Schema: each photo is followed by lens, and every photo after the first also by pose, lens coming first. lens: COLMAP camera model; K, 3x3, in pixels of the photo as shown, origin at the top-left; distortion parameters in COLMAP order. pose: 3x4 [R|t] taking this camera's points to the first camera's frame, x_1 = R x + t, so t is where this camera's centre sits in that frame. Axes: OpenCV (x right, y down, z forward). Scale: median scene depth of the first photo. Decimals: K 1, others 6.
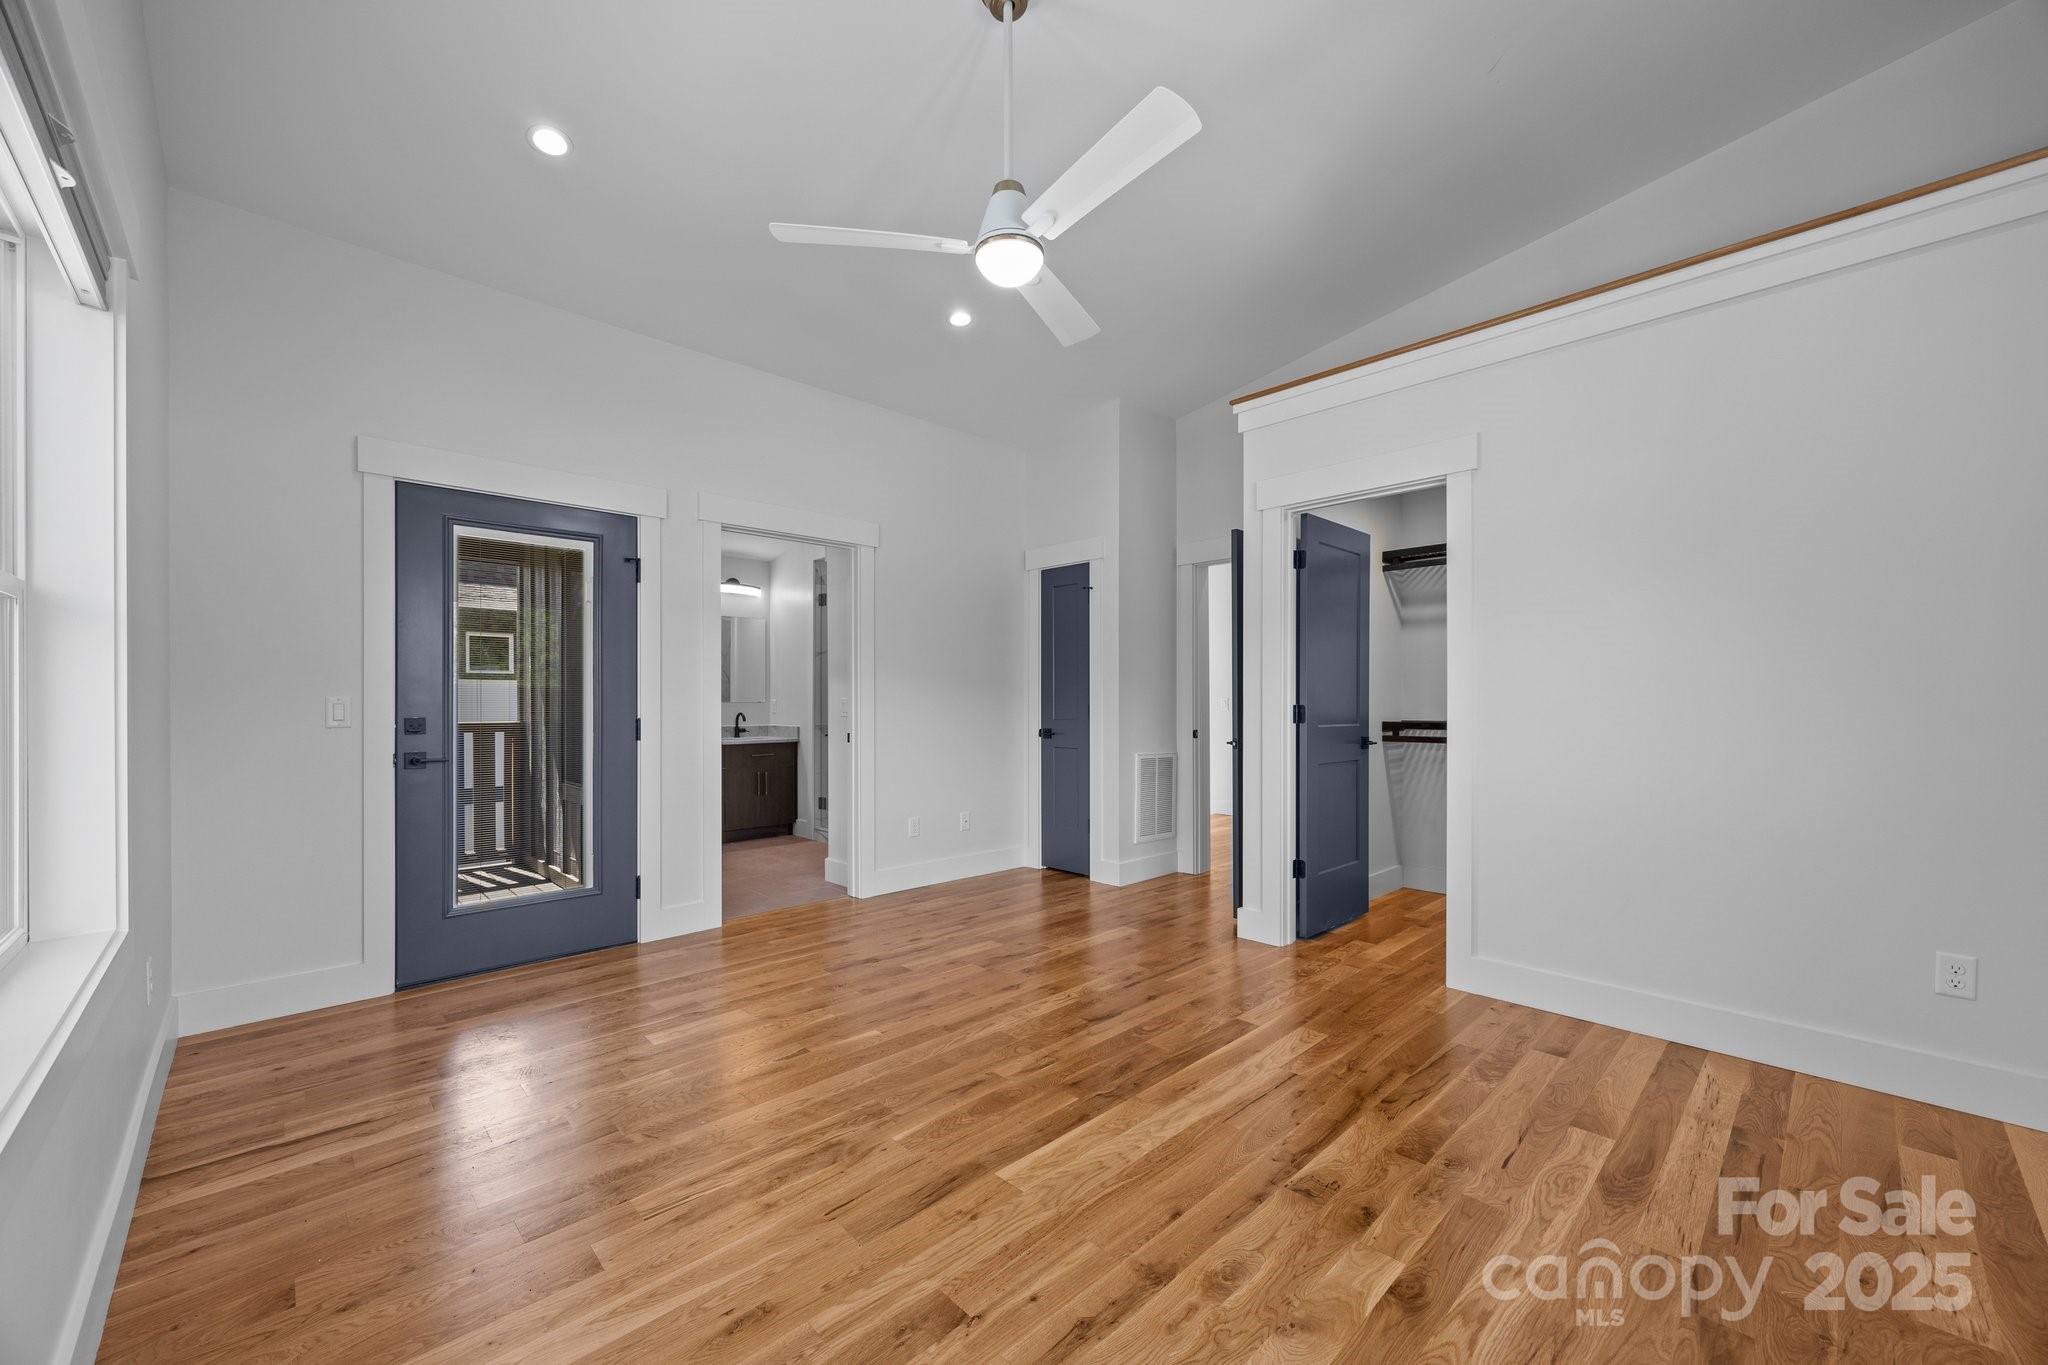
lens RADIAL K [[788.9, 0, 1025.9], [0, 788.9, 697.9], [0, 0, 1]] dist [0.002857, 0.000228]
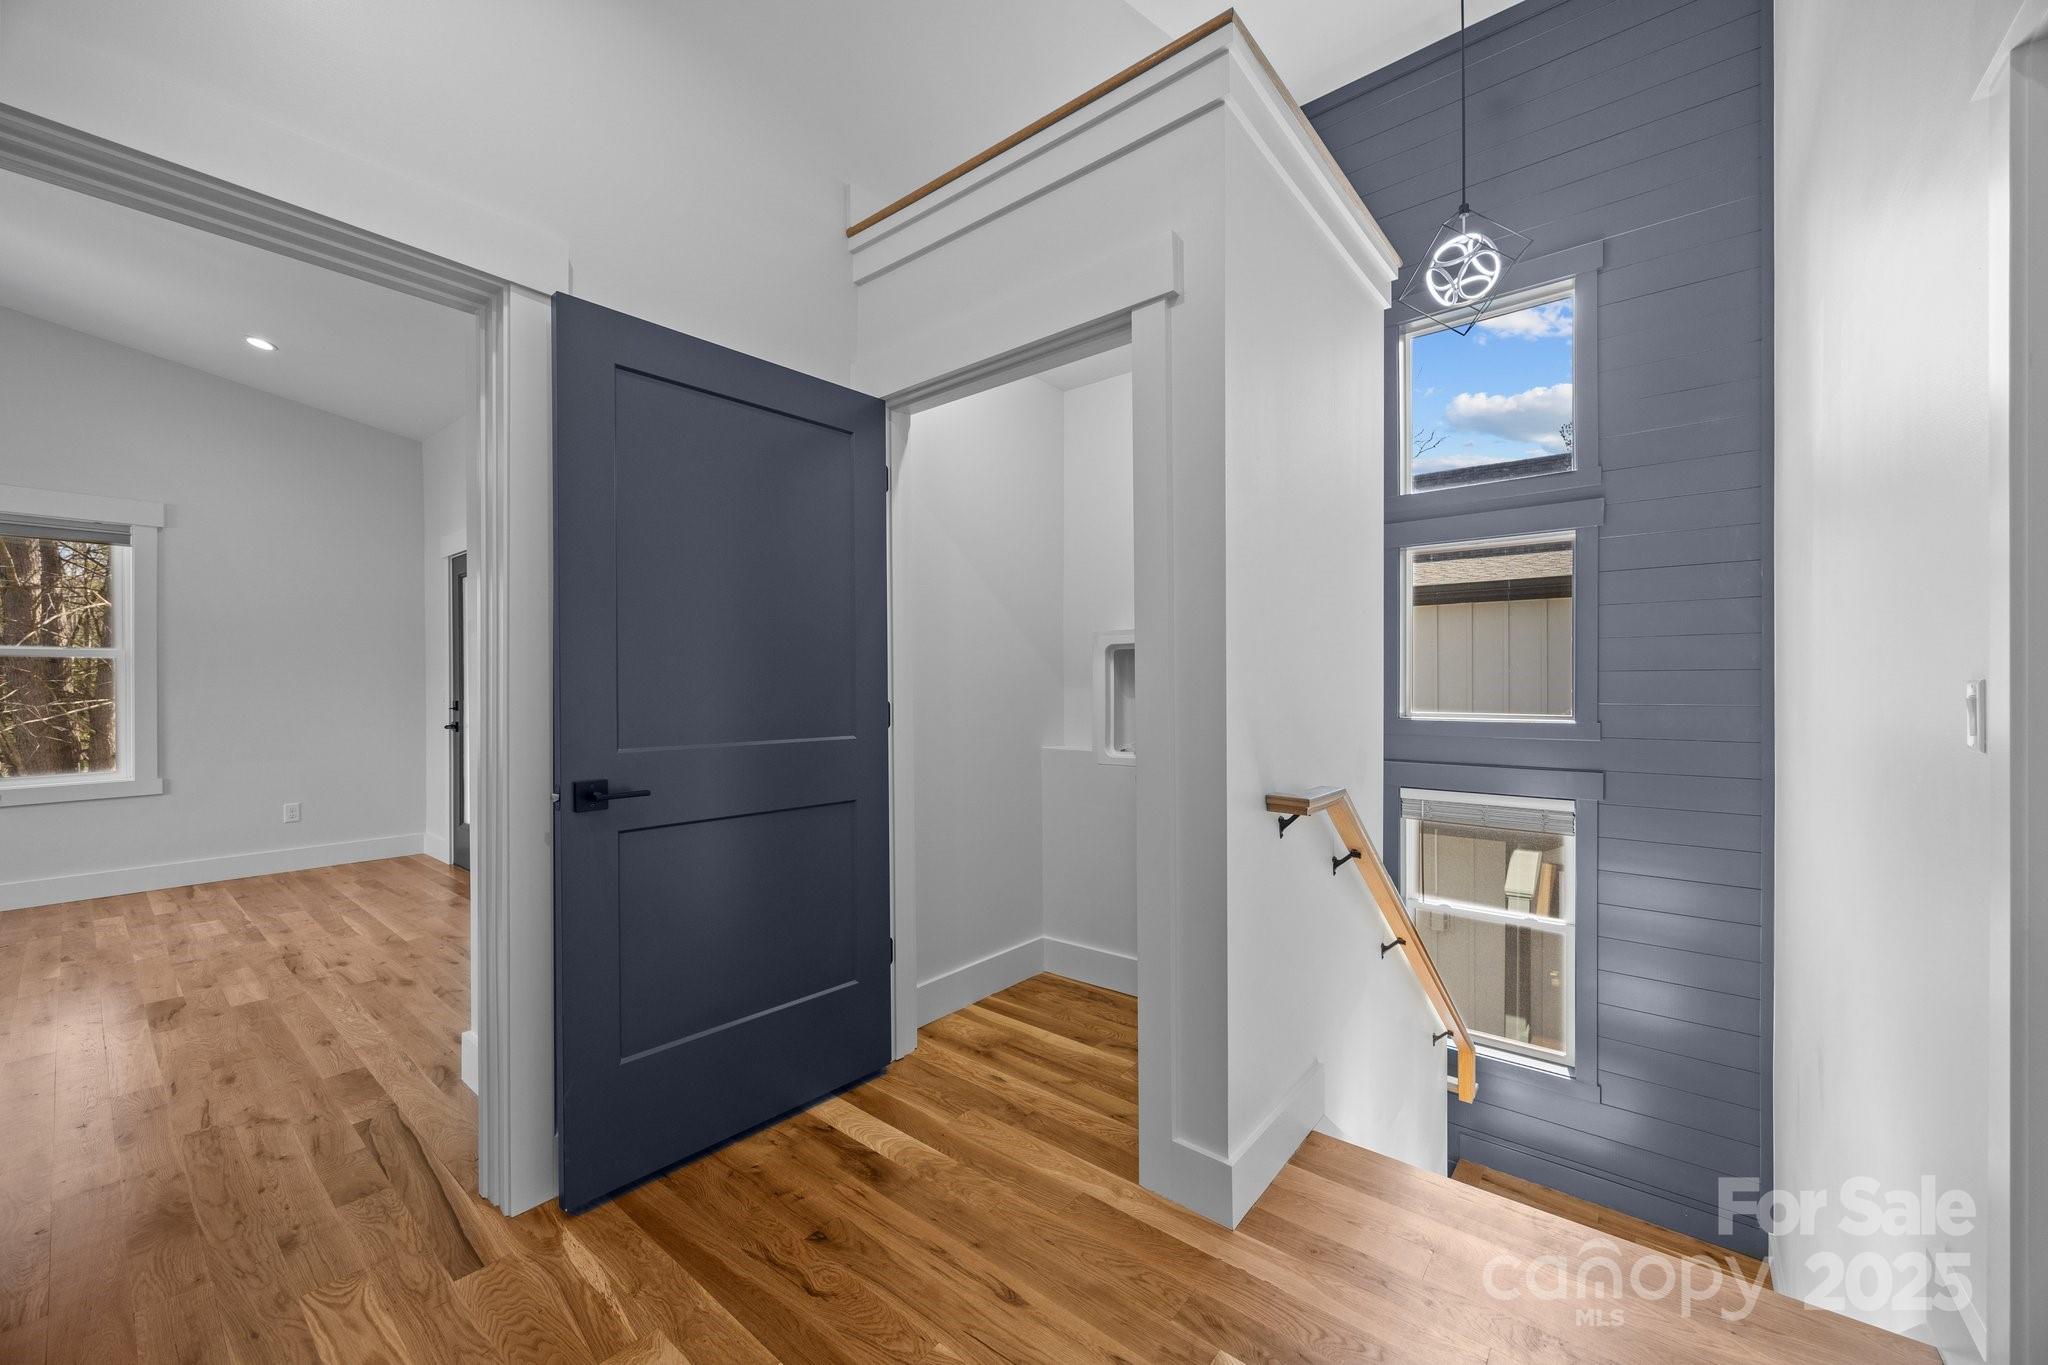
lens RADIAL K [[788.9, 0, 1023.9], [0, 788.9, 687.0], [0, 0, 1]] dist [0.002857, 0.000228]
pose [[0.107505, 0.003391, -0.994199, 1.417782], [0.007036, 0.999967, 0.004171, -0.002912], [0.994180, -0.007443, 0.107478, 2.885964]]
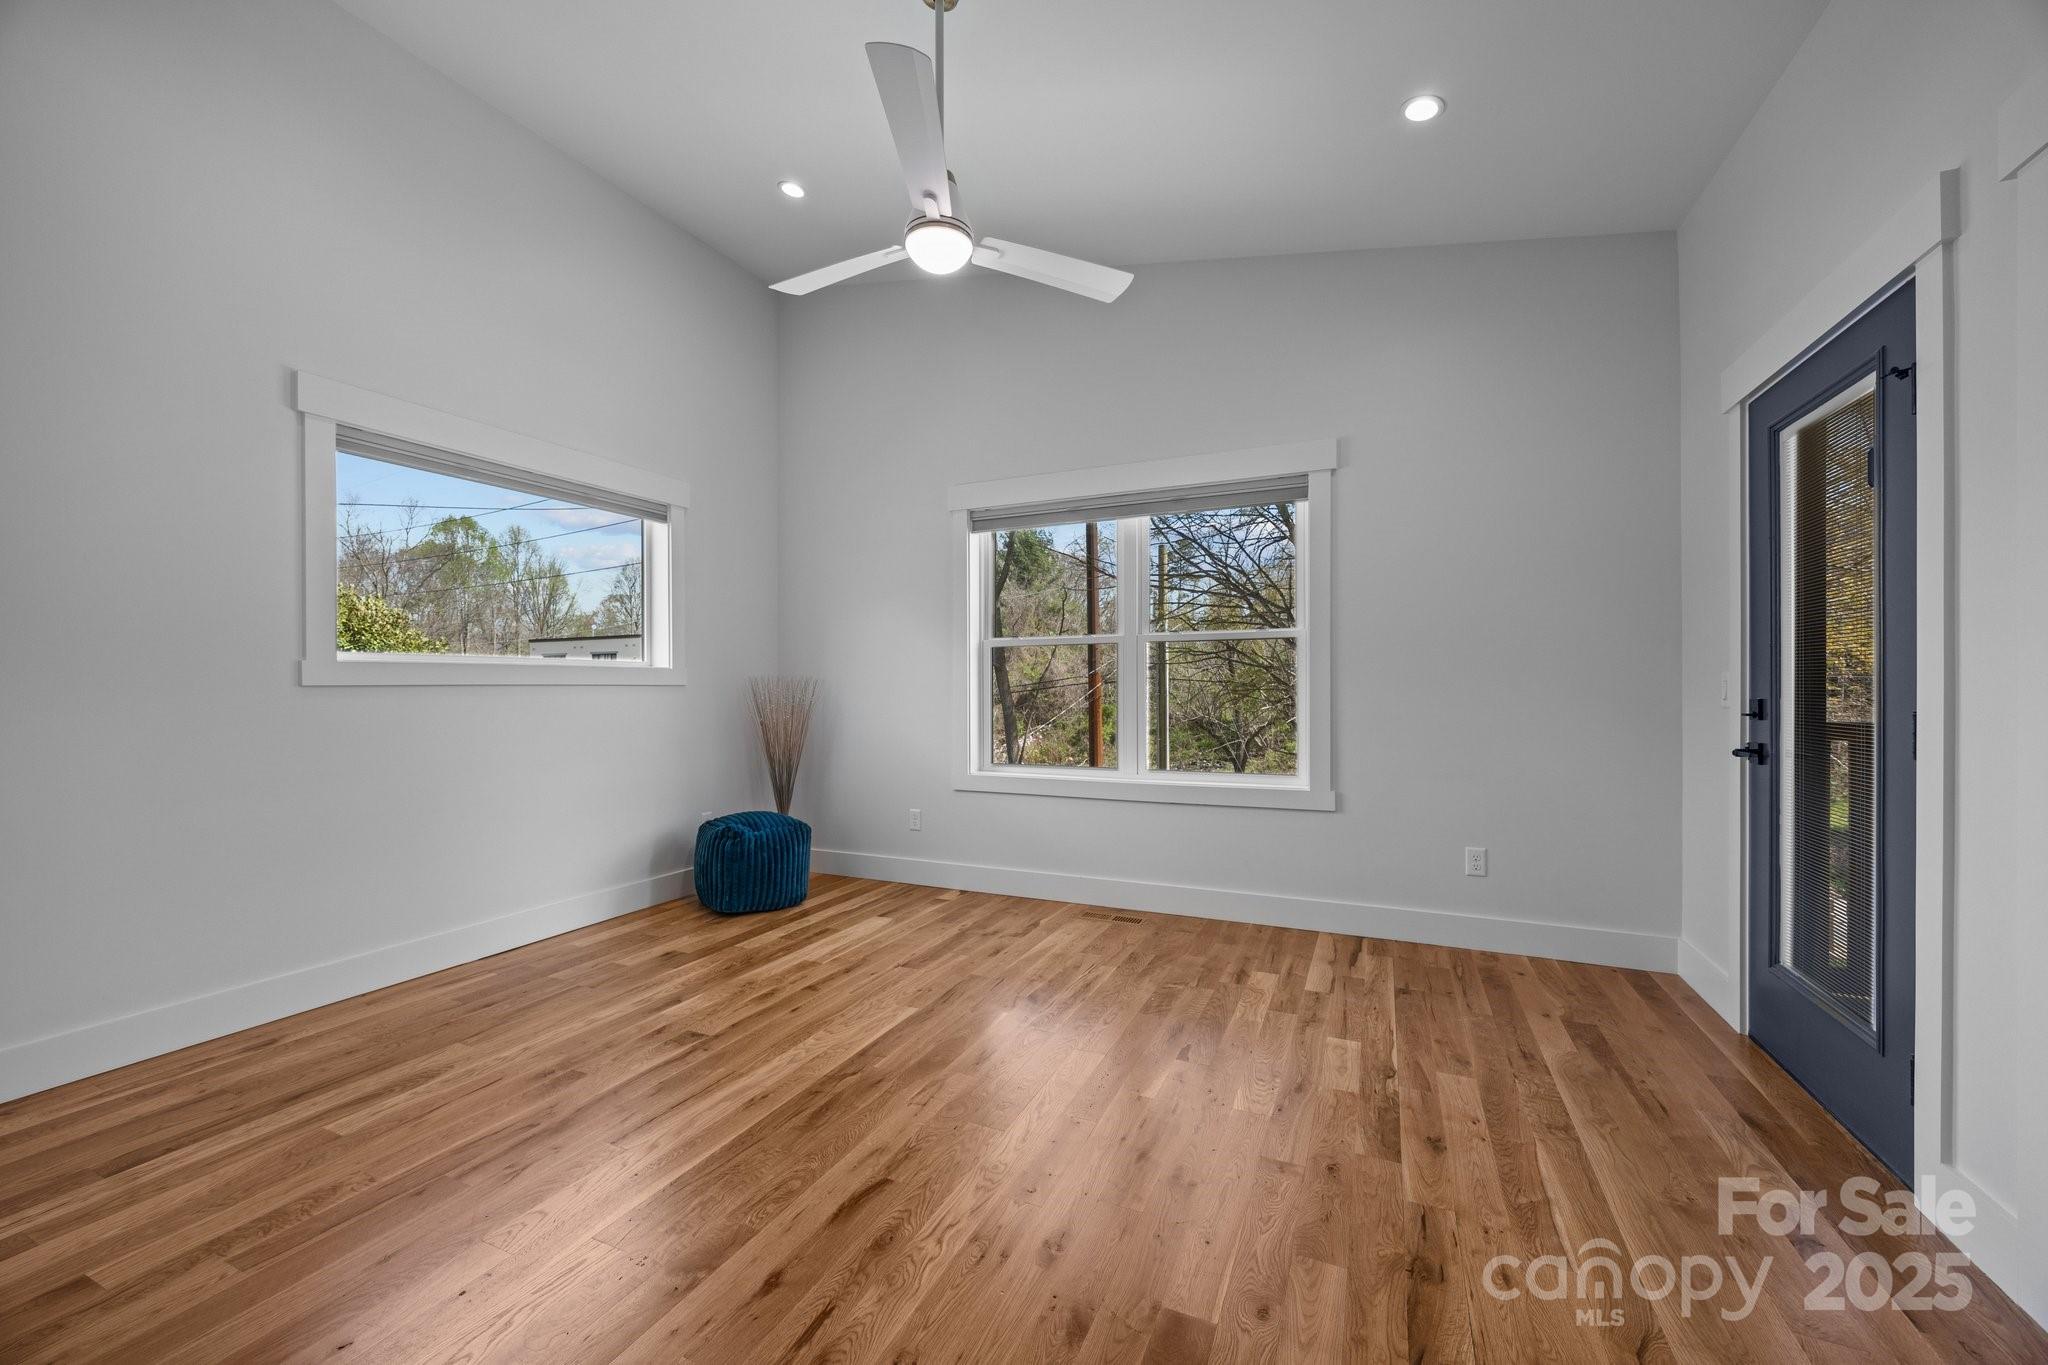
lens RADIAL K [[788.9, 0, 1019.9], [0, 788.9, 688.8], [0, 0, 1]] dist [0.002857, 0.000228]
pose [[-0.931862, 0.004642, -0.362783, 0.271801], [0.004987, 0.999988, -0.000015, 0.016377], [0.362778, -0.001823, -0.931874, 2.115323]]
